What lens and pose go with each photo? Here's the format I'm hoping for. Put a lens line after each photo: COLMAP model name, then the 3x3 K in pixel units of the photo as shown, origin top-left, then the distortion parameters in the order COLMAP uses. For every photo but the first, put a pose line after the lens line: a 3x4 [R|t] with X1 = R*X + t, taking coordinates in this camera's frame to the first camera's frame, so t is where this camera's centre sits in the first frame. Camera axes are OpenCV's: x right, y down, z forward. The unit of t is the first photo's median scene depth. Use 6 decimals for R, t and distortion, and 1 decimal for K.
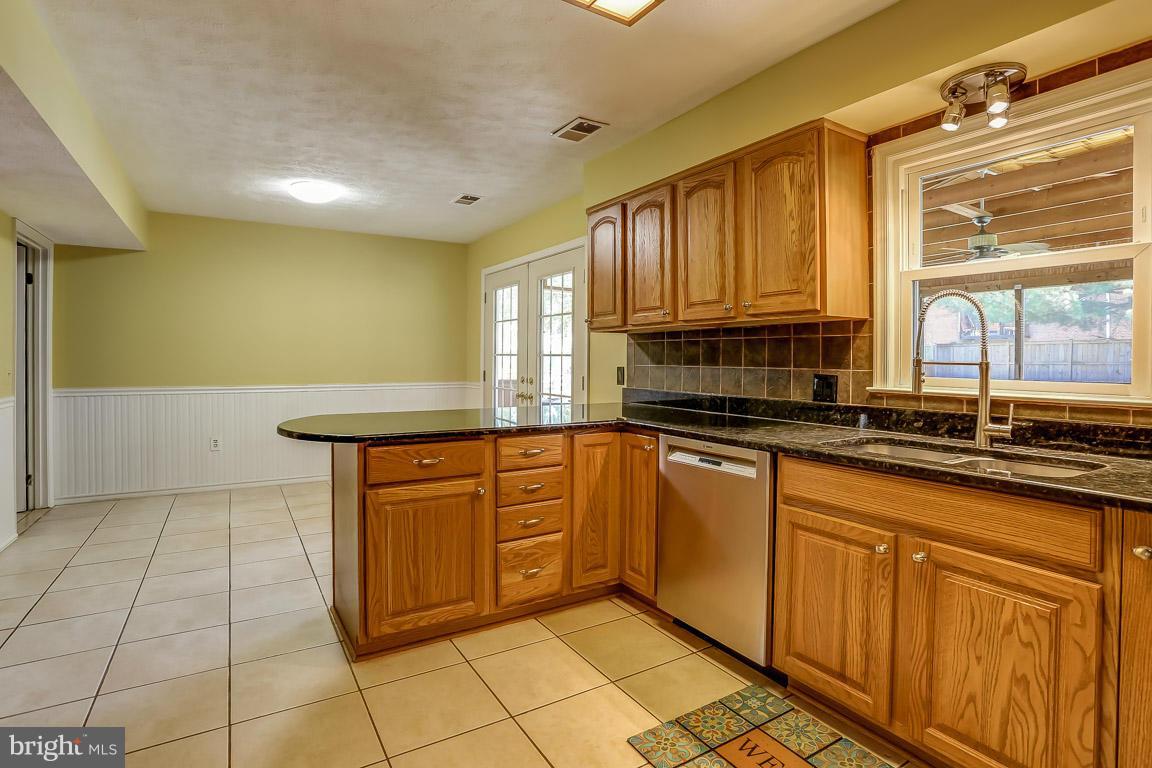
lens RADIAL K [[567.4, 0, 577.1], [0, 567.4, 363.3], [0, 0, 1]] dist [-0.074624, 0.035947]
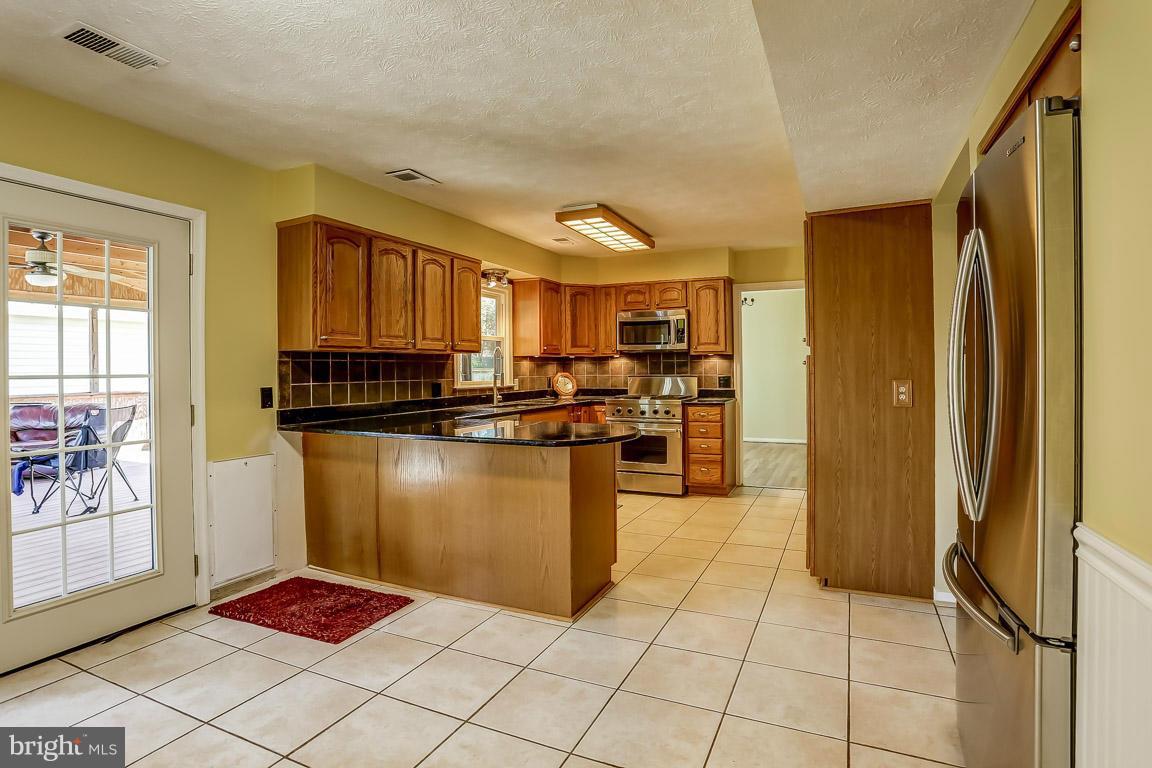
lens RADIAL K [[567.4, 0, 577.1], [0, 567.4, 363.3], [0, 0, 1]] dist [-0.074624, 0.035947]
pose [[-0.531717, 0.007257, 0.846891, -1.510537], [0.013484, 0.999909, -0.000102, -0.040599], [-0.846815, 0.011365, -0.531767, 1.751627]]
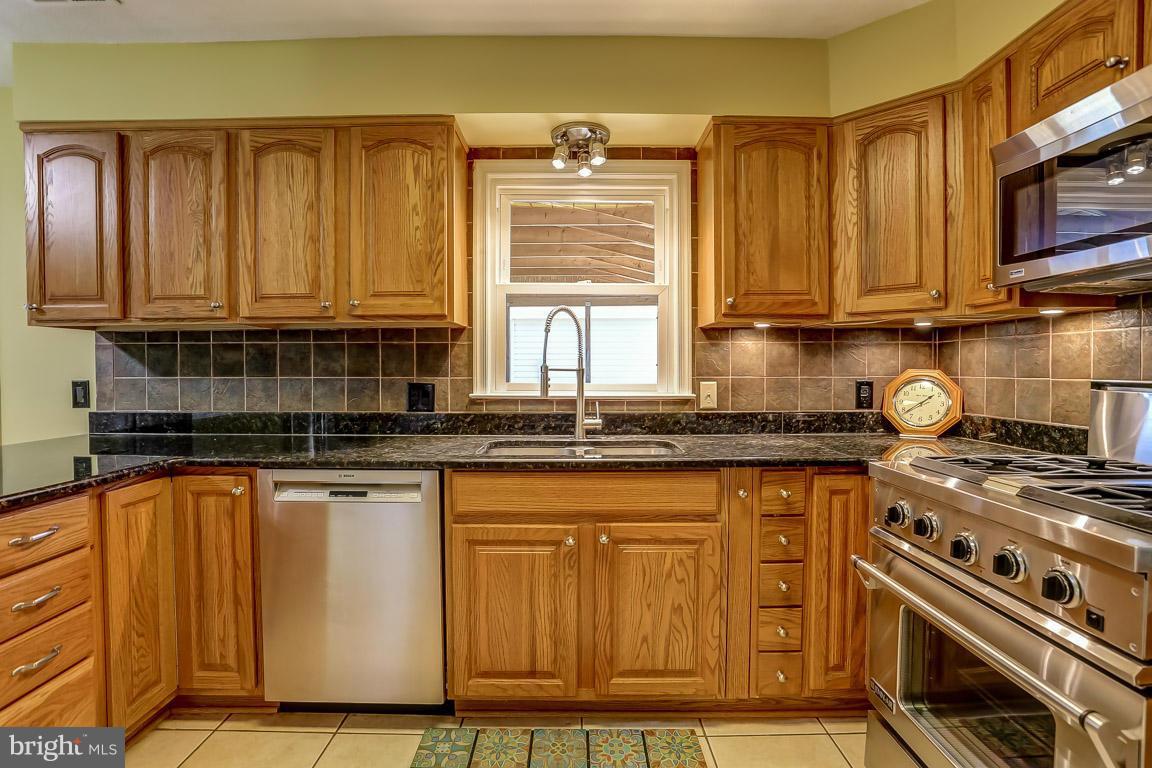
lens RADIAL K [[570.3, 0, 576.0], [0, 570.3, 384.0], [0, 0, 1]] dist [-0.077773, 0.033930]
pose [[0.528453, -0.029295, 0.848457, -0.265631], [0.010435, 0.999553, 0.028013, -0.002945], [-0.848898, -0.005950, 0.528523, 0.285013]]
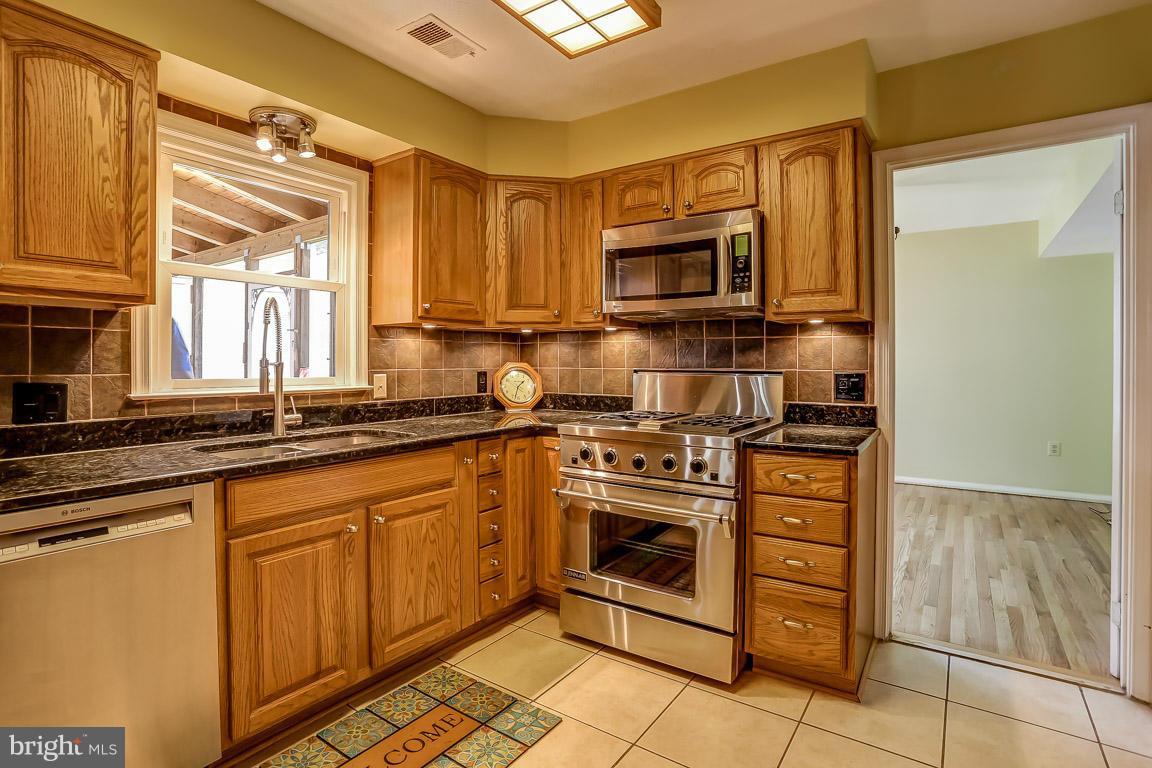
lens RADIAL K [[567.4, 0, 577.1], [0, 567.4, 363.3], [0, 0, 1]] dist [-0.074624, 0.035947]
pose [[-0.387176, -0.008388, 0.921968, -0.474575], [0.005646, 0.999918, 0.011468, -0.008641], [-0.921989, 0.009646, -0.387097, 0.714247]]
